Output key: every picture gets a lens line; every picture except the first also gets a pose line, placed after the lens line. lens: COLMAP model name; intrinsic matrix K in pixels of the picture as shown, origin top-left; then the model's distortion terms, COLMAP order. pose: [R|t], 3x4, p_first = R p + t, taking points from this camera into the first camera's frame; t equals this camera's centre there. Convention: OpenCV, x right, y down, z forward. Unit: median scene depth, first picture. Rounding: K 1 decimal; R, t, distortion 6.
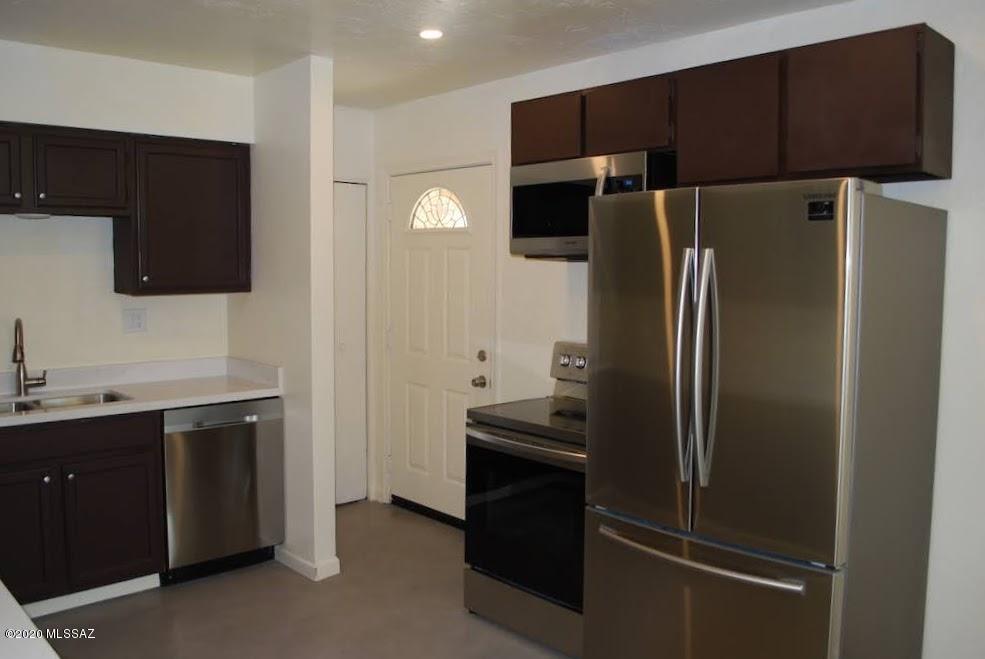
lens RADIAL K [[829.1, 0, 495.5], [0, 829.1, 330.0], [0, 0, 1]] dist [-0.061791, 0.009996]
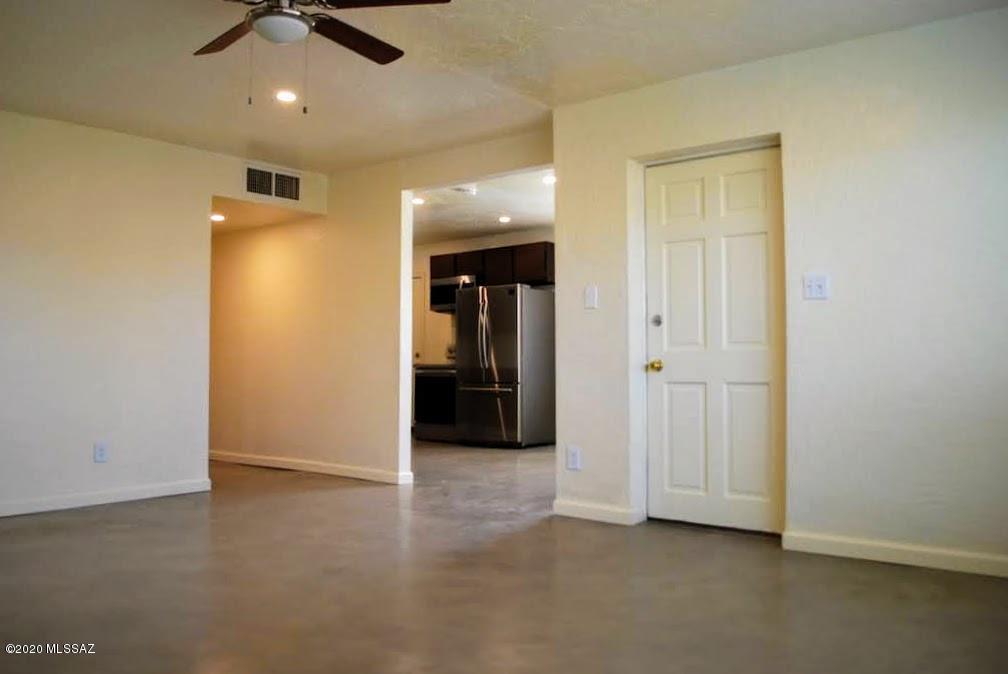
lens RADIAL K [[848.4, 0, 495.9], [0, 848.4, 341.3], [0, 0, 1]] dist [-0.061791, 0.009996]
pose [[0.992984, -0.000363, 0.118250, -0.095100], [0.013358, 0.993938, -0.109125, 0.313760], [-0.117494, 0.109939, 0.986969, -1.755350]]
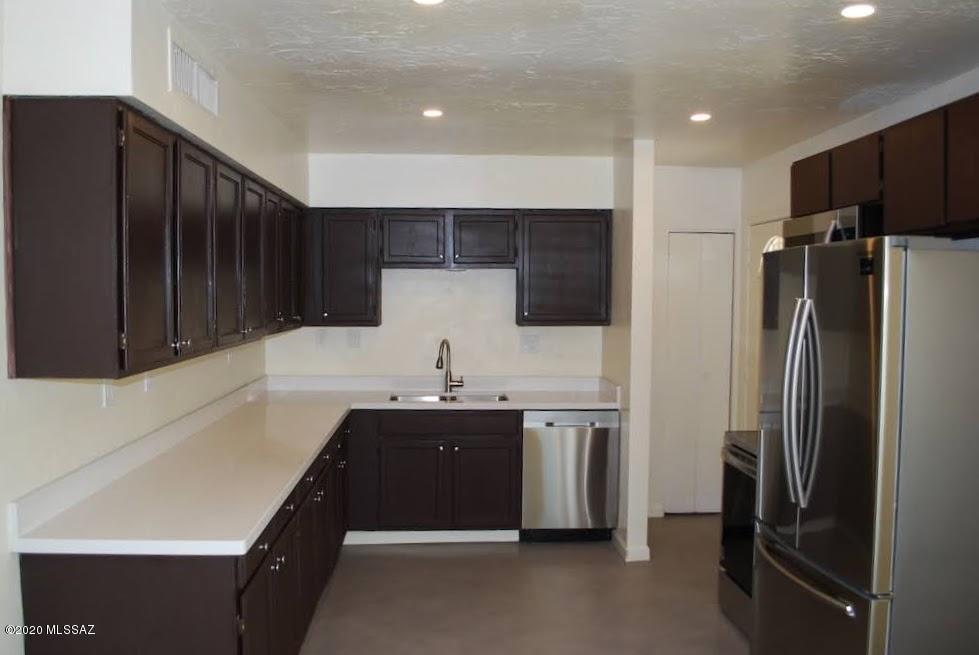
lens RADIAL K [[824.0, 0, 487.2], [0, 824.0, 321.2], [0, 0, 1]] dist [-0.061791, 0.009996]
pose [[0.768206, 0.022651, -0.639801, 0.419372], [-0.053636, 0.998137, -0.029064, -0.007212], [0.637951, 0.056644, 0.767991, -0.099033]]
